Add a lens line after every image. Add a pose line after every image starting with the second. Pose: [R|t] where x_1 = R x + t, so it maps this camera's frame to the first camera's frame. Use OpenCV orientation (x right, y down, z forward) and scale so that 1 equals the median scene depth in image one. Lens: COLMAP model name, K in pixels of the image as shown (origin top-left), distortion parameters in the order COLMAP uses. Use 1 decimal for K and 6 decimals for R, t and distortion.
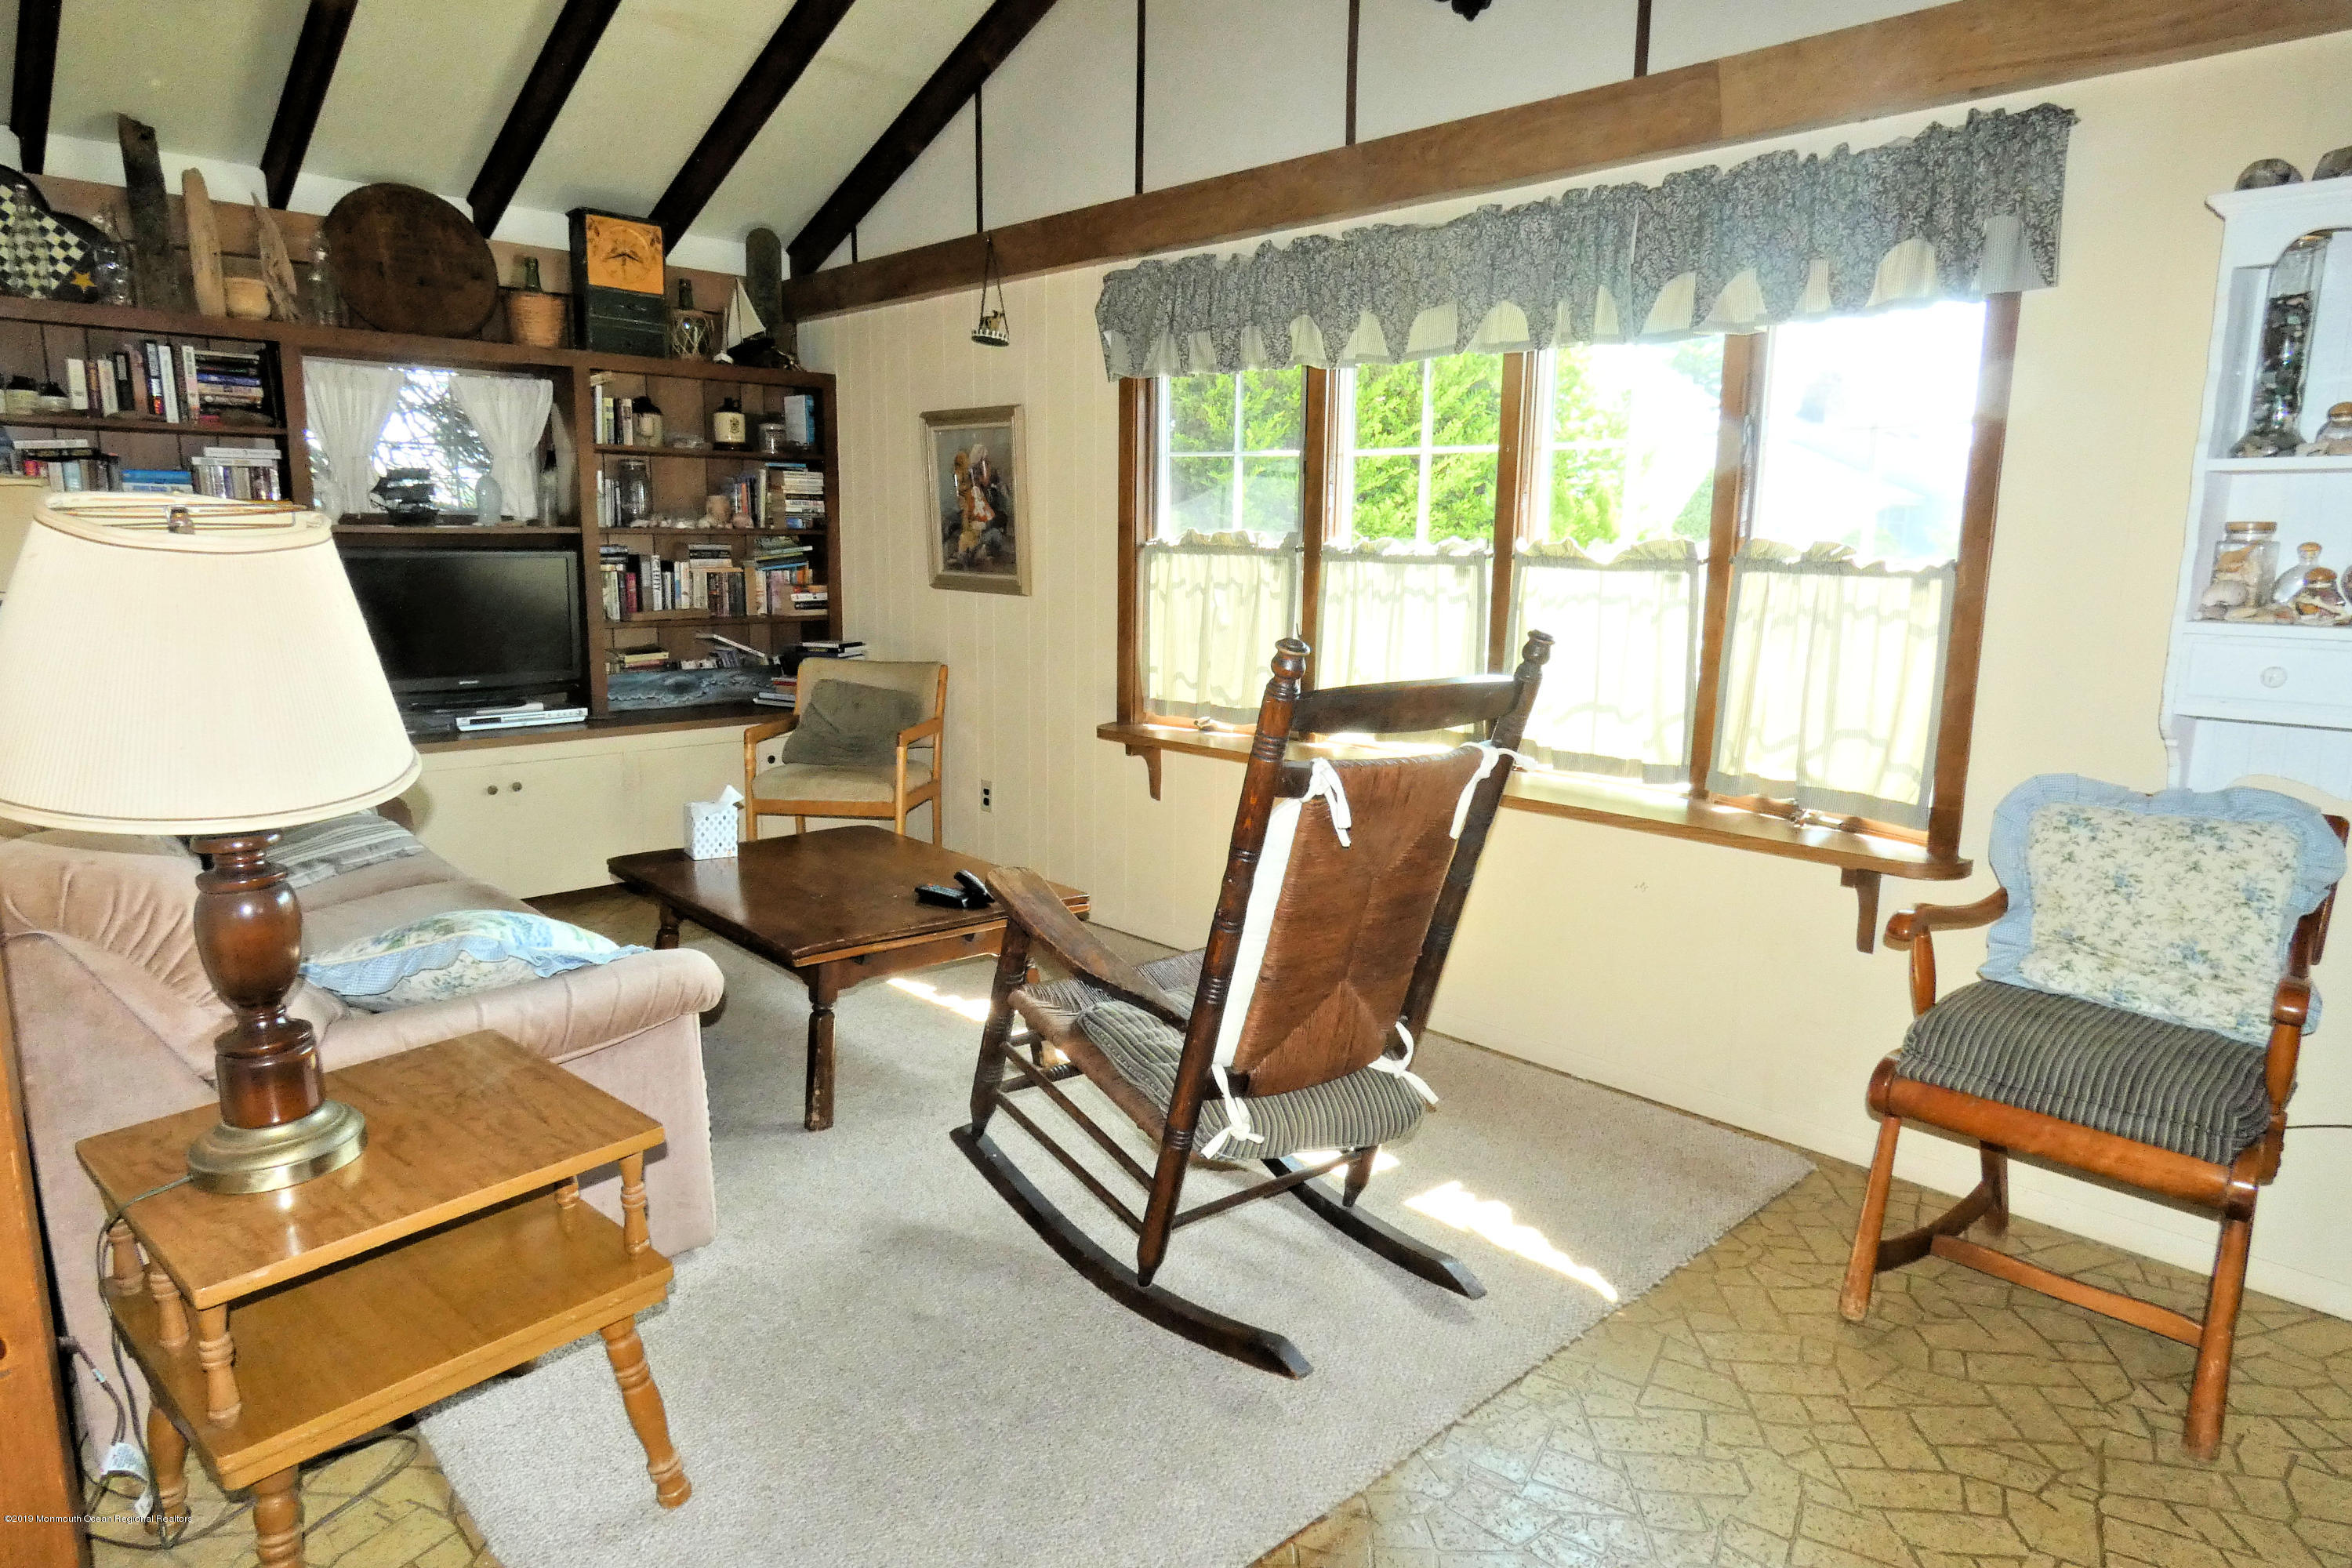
lens RADIAL K [[1427.5, 0, 1171.6], [0, 1427.5, 787.9], [0, 0, 1]] dist [-0.006359, 0.001008]
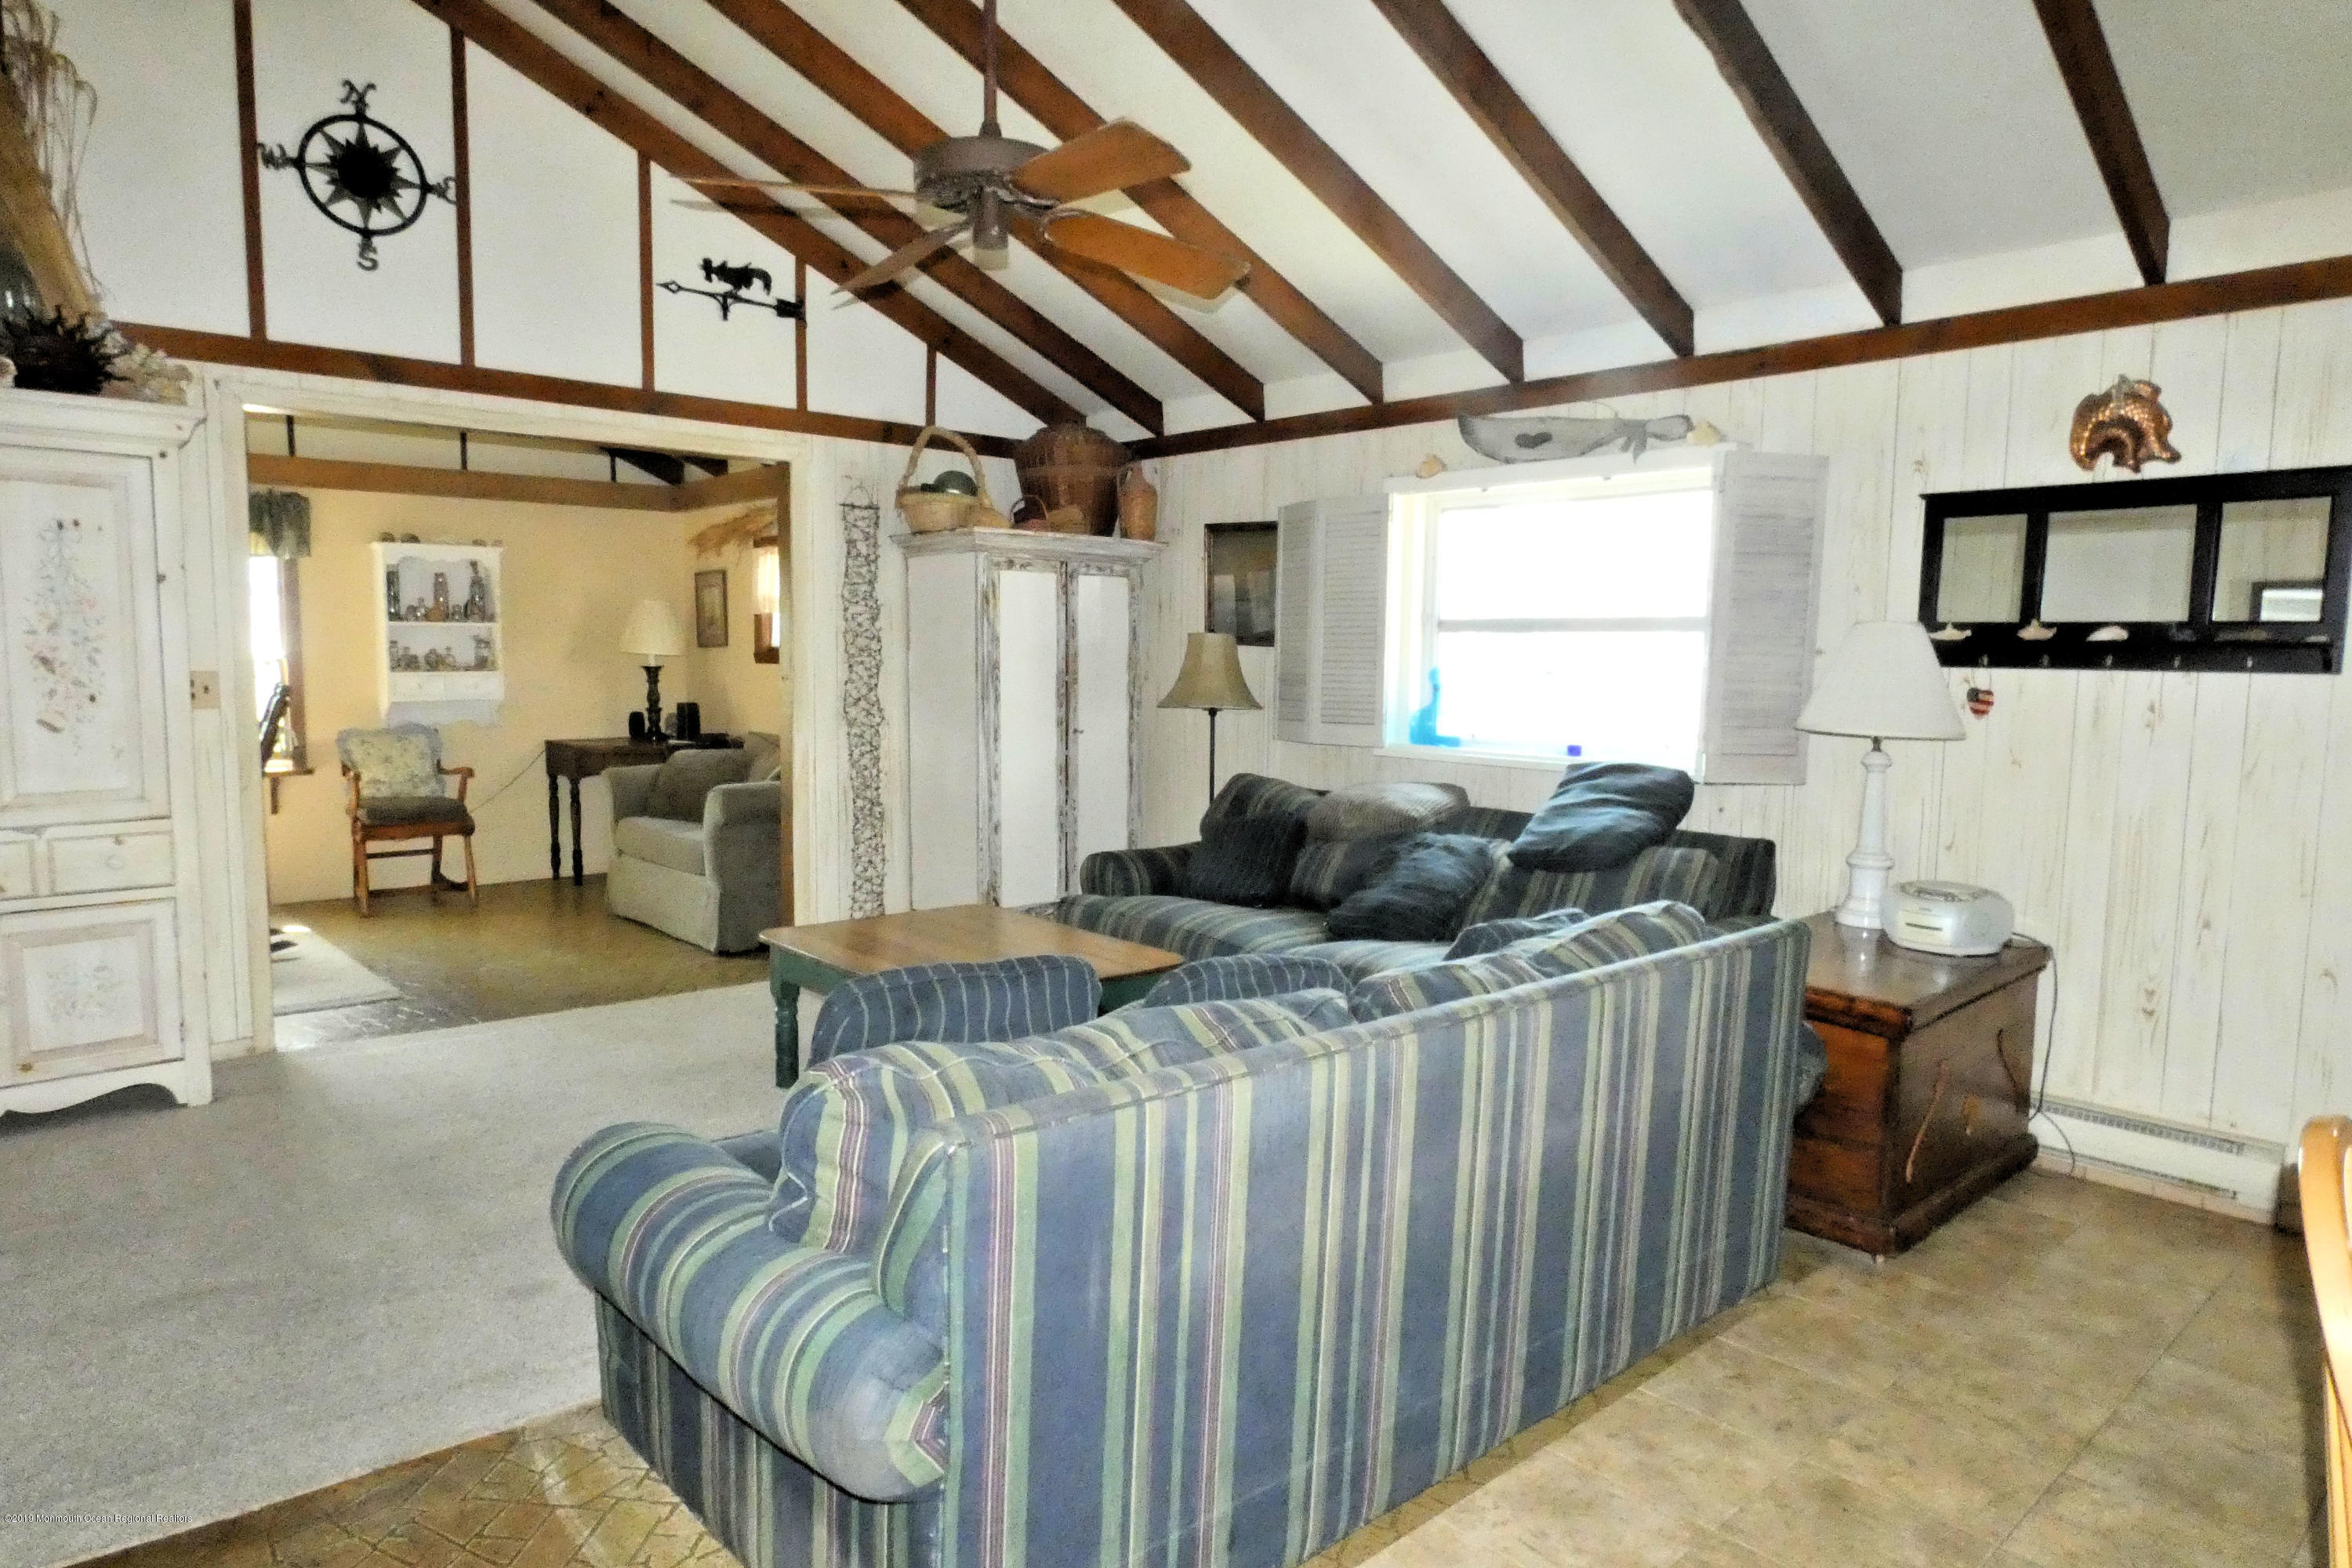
lens RADIAL K [[1427.5, 0, 1183.4], [0, 1427.5, 774.7], [0, 0, 1]] dist [-0.006359, 0.001008]
pose [[0.010532, -0.098524, 0.995079, -2.384730], [0.168612, 0.981060, 0.095351, 0.099685], [-0.985626, 0.166778, 0.026945, -0.763737]]
